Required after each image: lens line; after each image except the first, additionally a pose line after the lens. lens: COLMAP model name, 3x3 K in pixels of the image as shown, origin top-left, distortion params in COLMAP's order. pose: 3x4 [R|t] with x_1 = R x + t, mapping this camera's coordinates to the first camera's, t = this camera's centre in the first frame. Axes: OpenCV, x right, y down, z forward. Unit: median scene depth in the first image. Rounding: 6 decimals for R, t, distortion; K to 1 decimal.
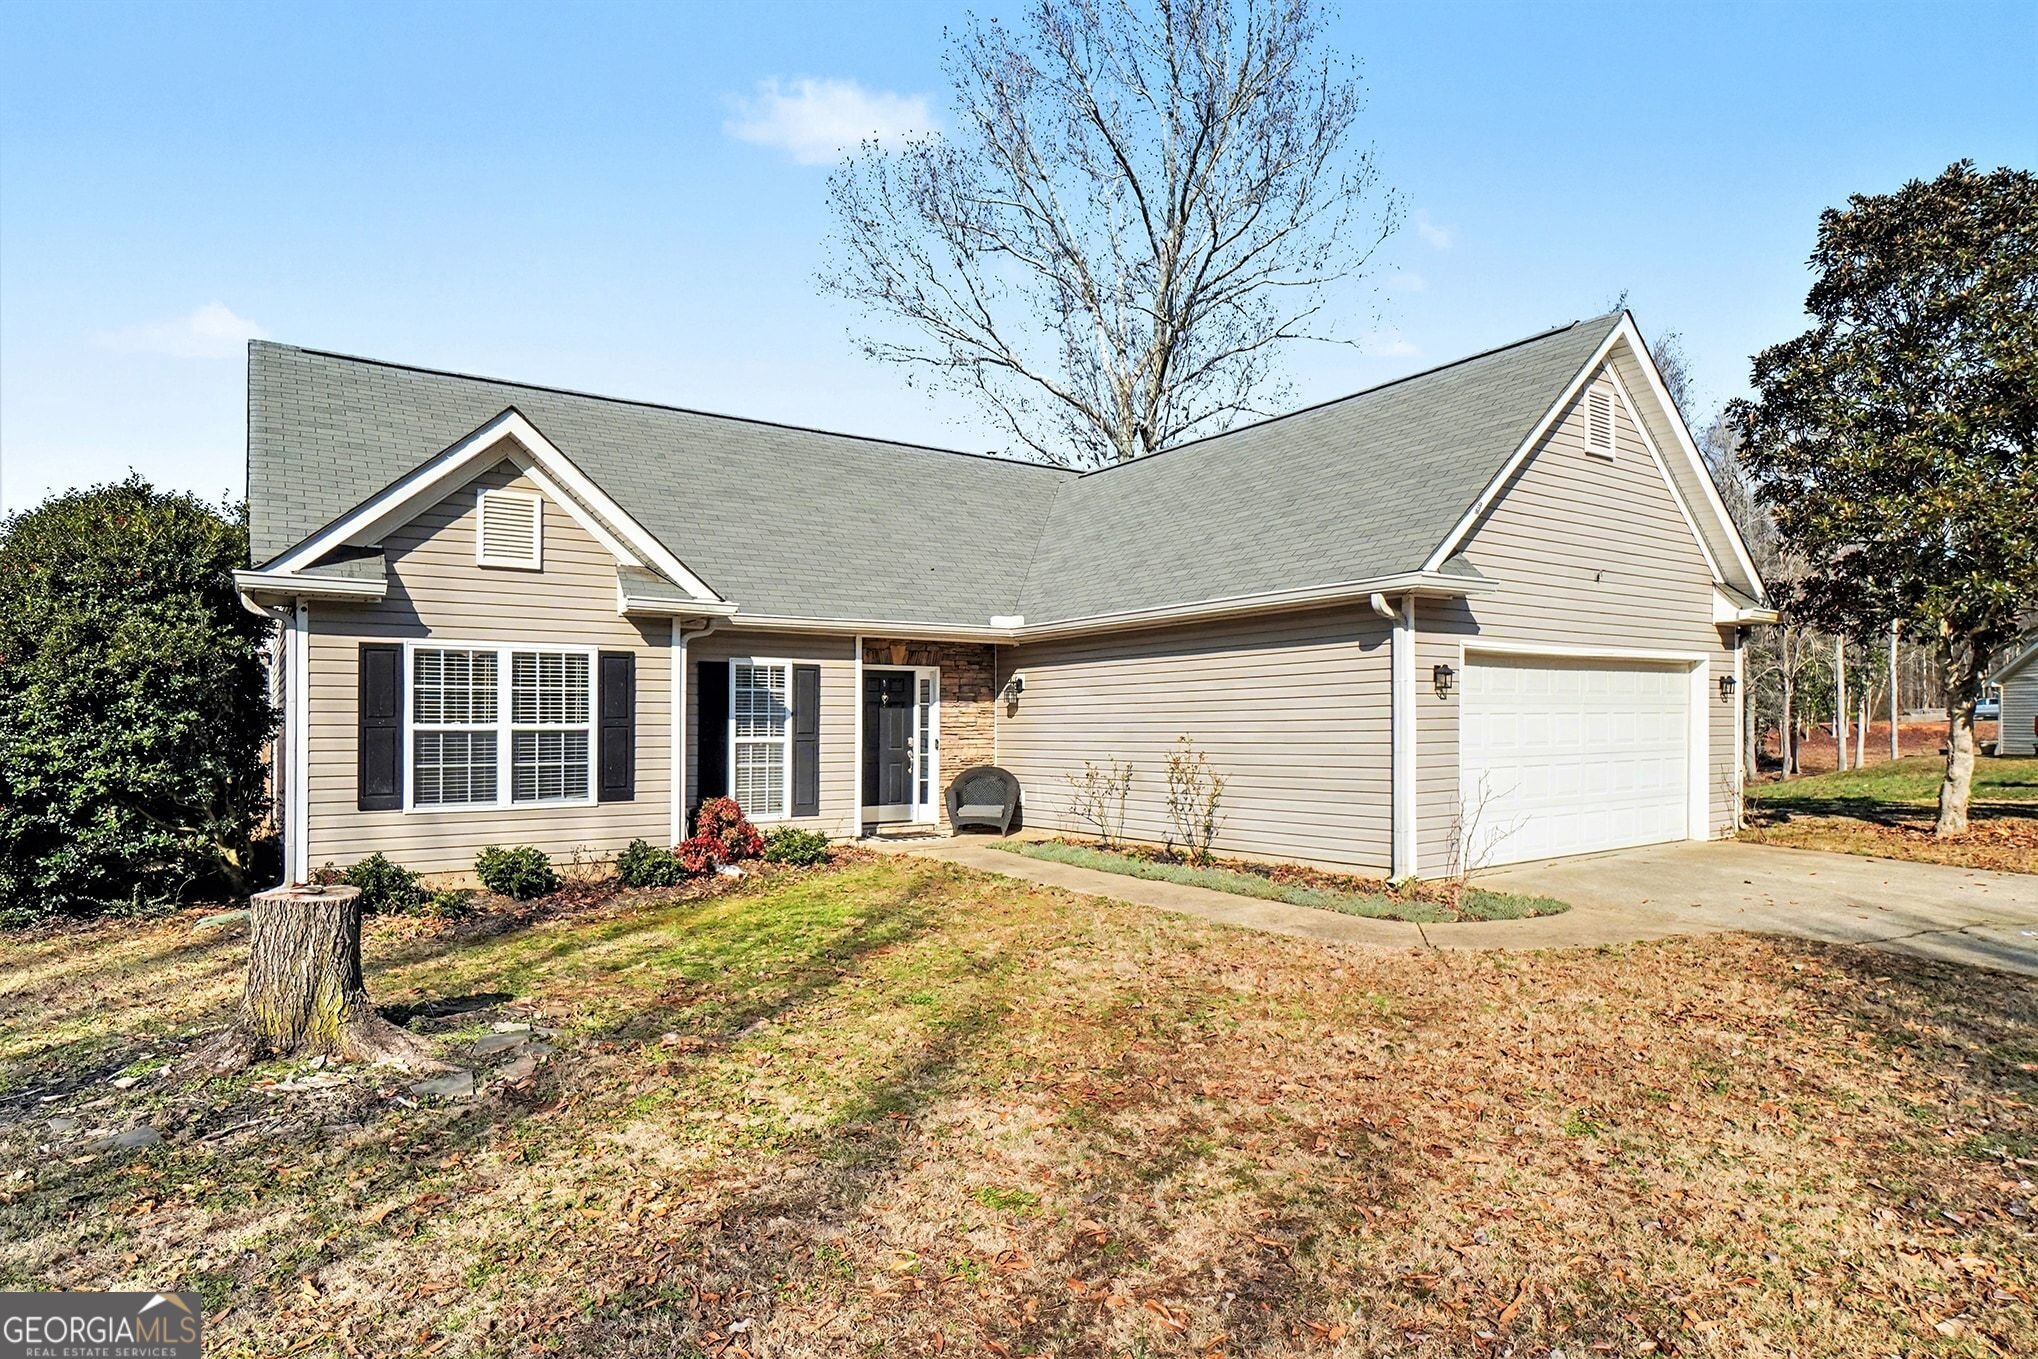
lens RADIAL K [[1107.6, 0, 995.1], [0, 1107.6, 713.2], [0, 0, 1]] dist [-0.004424, -0.001664]
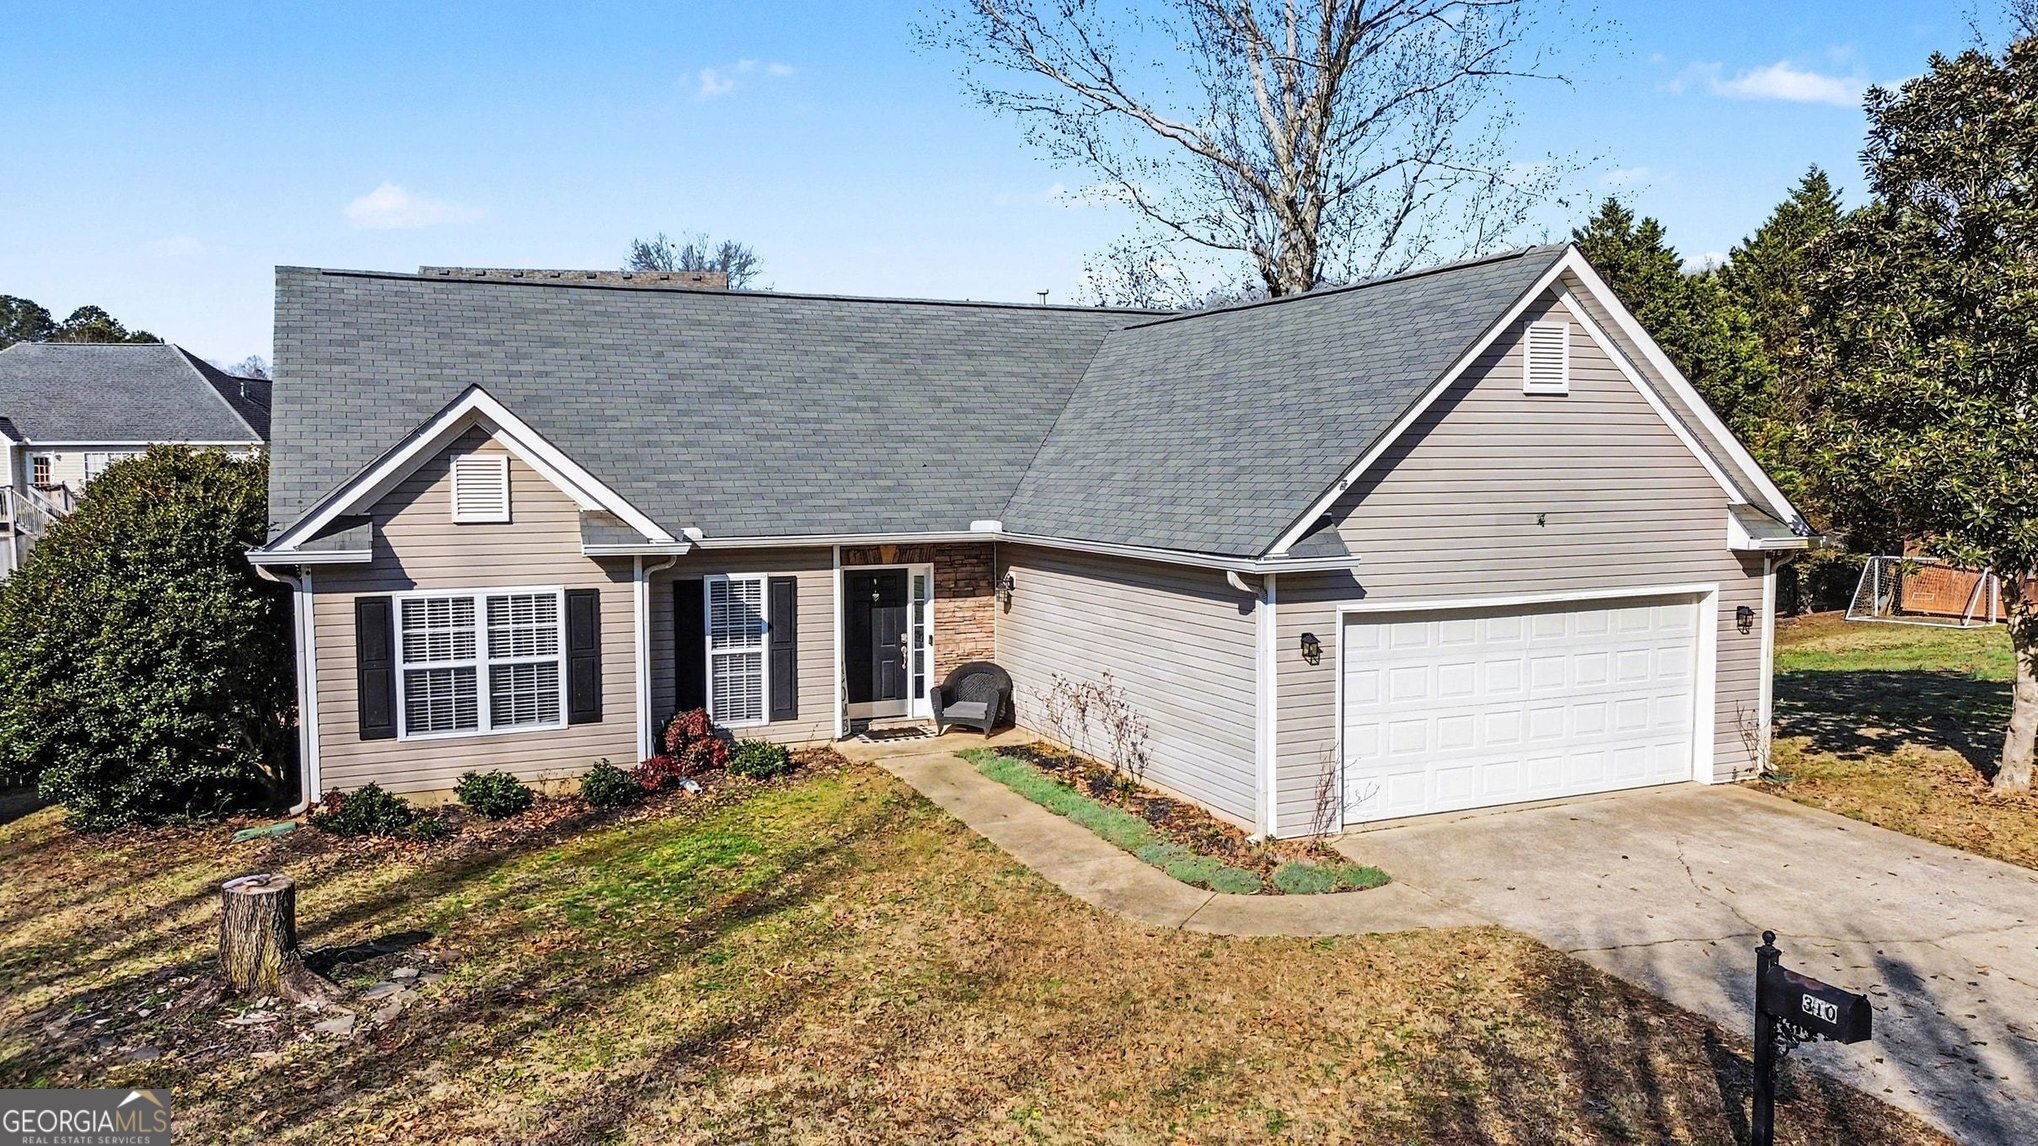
lens RADIAL K [[1405.5, 0, 1019.0], [0, 1405.5, 573.0], [0, 0, 1]] dist [0.057132, -0.053951]
pose [[0.985118, 0.014816, -0.171242, 0.331479], [0.000731, 0.995908, 0.090372, -0.201404], [0.171880, -0.089152, 0.981075, -0.308107]]
